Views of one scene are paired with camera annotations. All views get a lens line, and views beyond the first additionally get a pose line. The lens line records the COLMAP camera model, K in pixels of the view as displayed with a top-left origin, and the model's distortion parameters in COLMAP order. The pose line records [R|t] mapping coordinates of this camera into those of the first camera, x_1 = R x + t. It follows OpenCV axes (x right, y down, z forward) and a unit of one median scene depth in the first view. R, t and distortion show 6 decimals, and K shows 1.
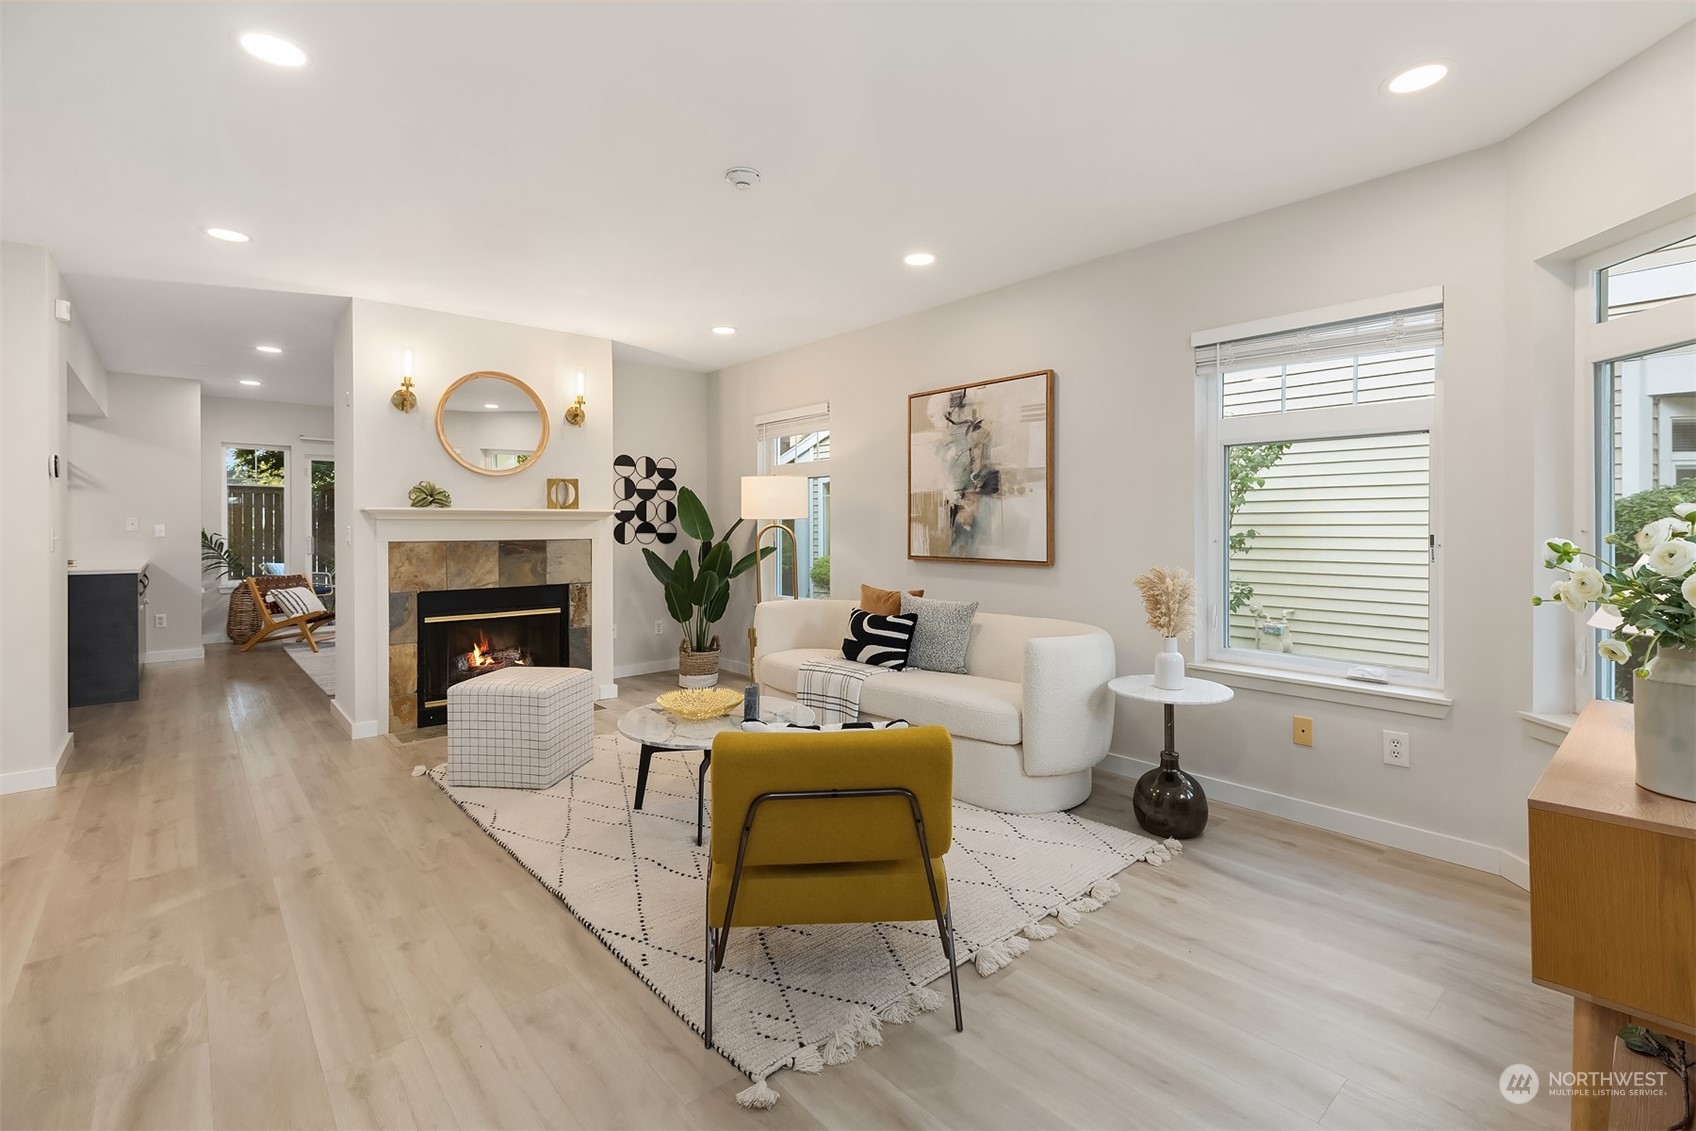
lens RADIAL K [[750.8, 0, 851.7], [0, 750.8, 532.0], [0, 0, 1]] dist [0.004863, 0.000189]
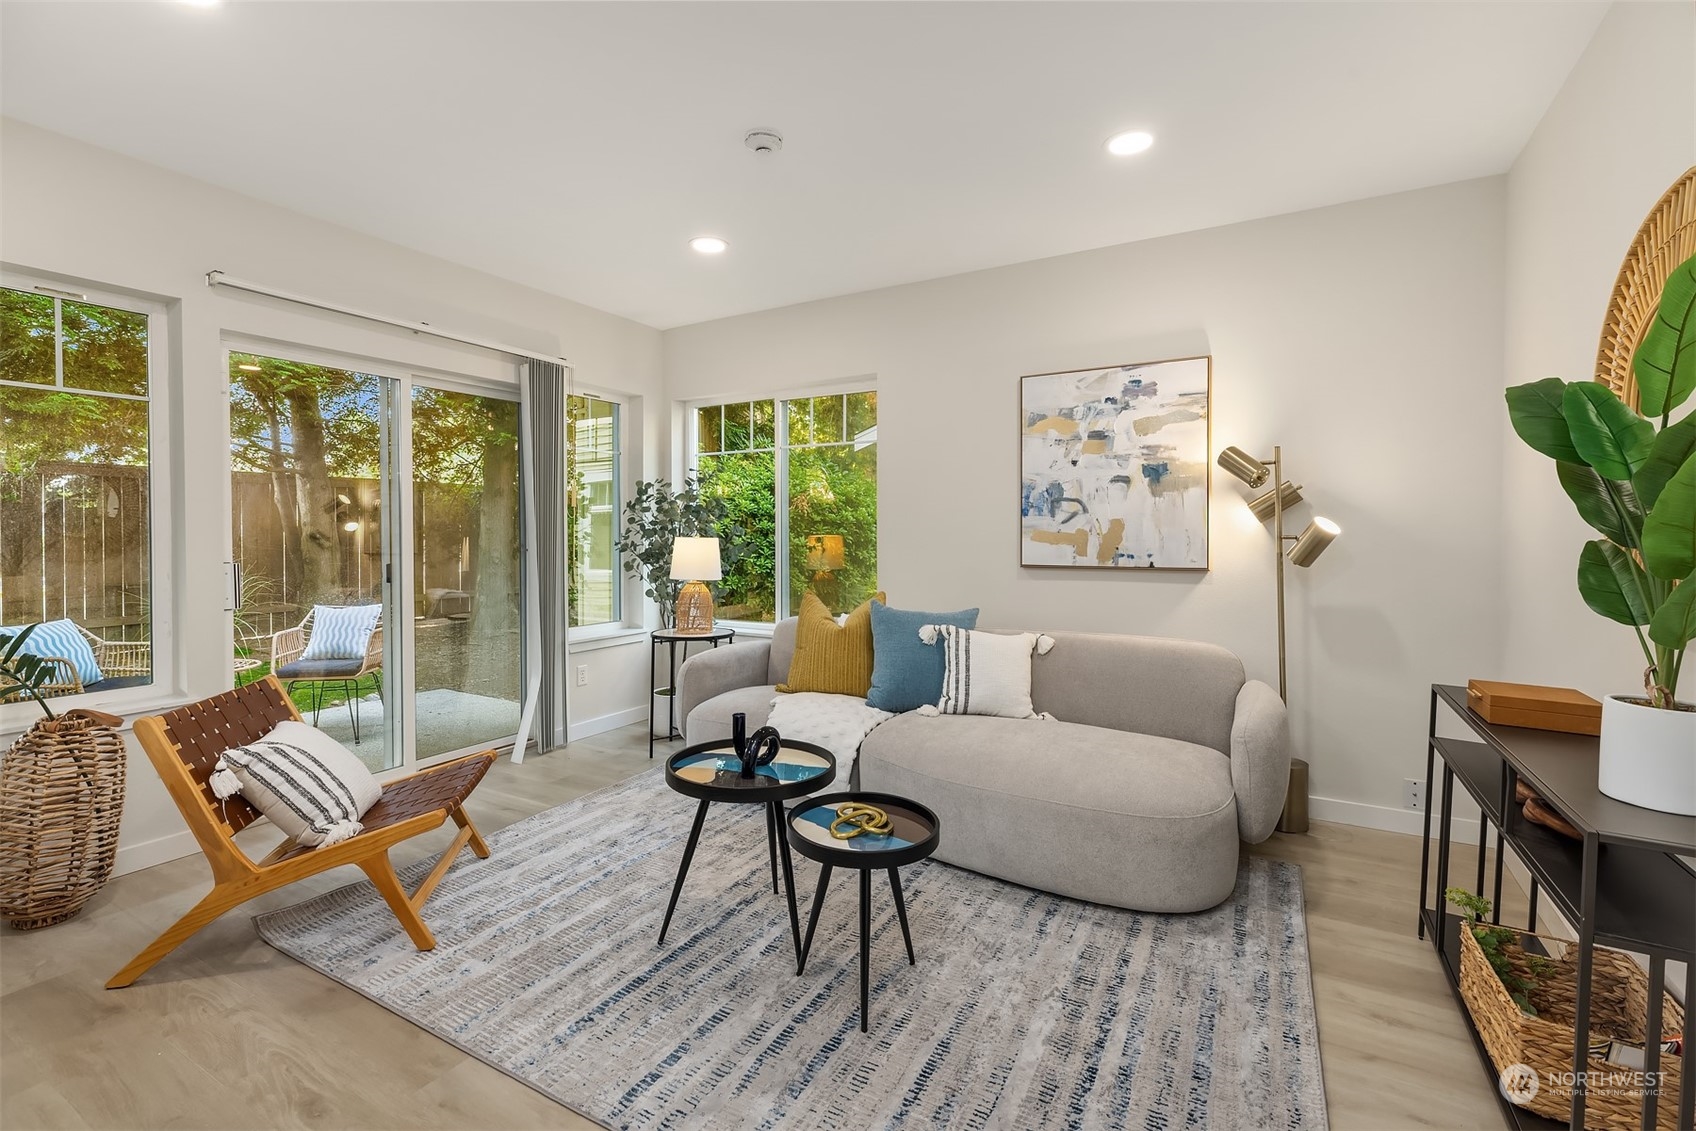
lens RADIAL K [[768.6, 0, 838.6], [0, 768.6, 534.3], [0, 0, 1]] dist [0.003324, -0.000304]
pose [[0.949833, -0.003085, 0.312741, -1.087008], [0.004154, 0.999988, -0.002752, -0.009617], [-0.312729, 0.003913, 0.949834, 1.090703]]
